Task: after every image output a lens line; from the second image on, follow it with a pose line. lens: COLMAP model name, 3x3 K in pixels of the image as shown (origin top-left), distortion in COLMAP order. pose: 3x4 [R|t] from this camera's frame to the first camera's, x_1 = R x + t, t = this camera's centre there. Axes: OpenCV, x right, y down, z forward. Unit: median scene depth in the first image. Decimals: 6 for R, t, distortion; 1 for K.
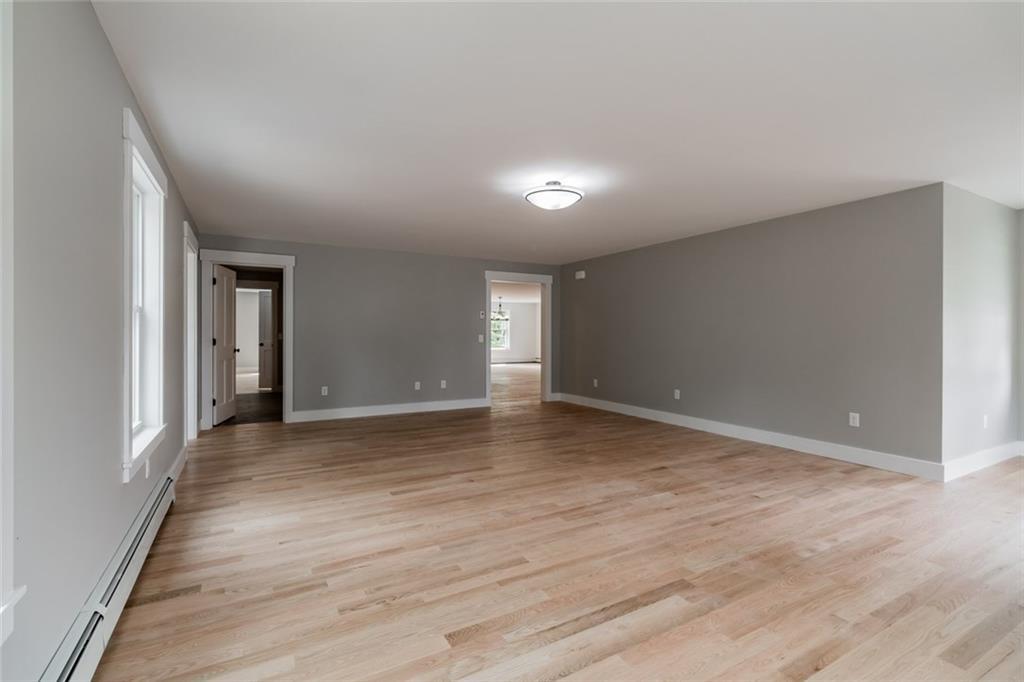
lens RADIAL K [[474.8, 0, 509.6], [0, 474.8, 332.4], [0, 0, 1]] dist [-0.001069, -0.000078]
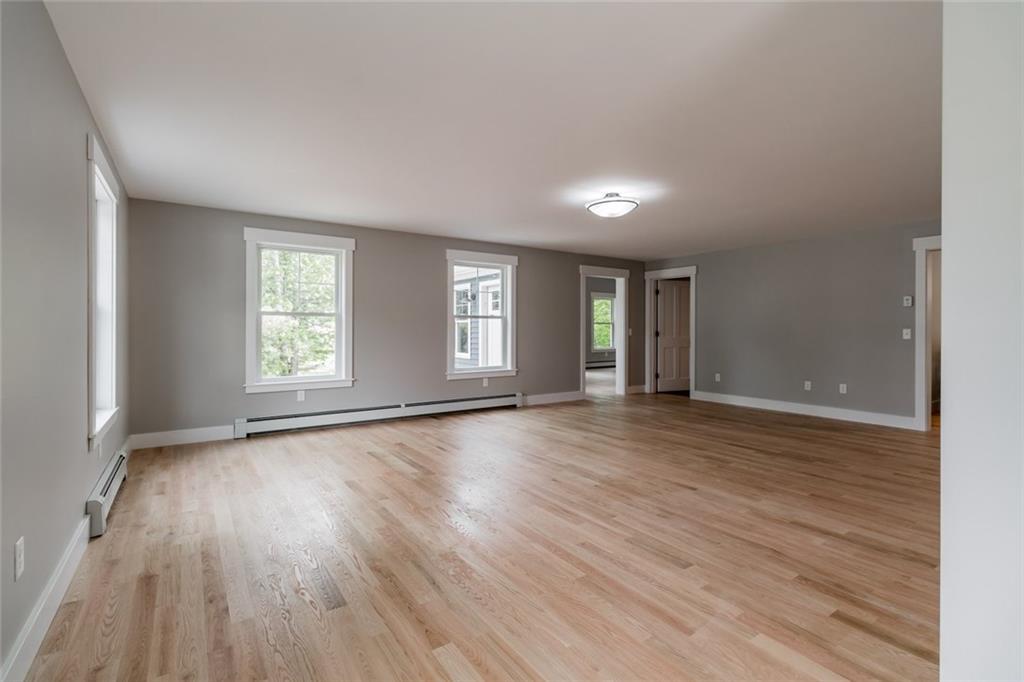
lens RADIAL K [[474.8, 0, 509.6], [0, 474.8, 332.4], [0, 0, 1]] dist [-0.001069, -0.000078]
pose [[0.082849, 0.005989, -0.996544, 1.232434], [0.003831, 0.999973, 0.006328, 0.006313], [0.996555, -0.004342, 0.082824, 0.674266]]
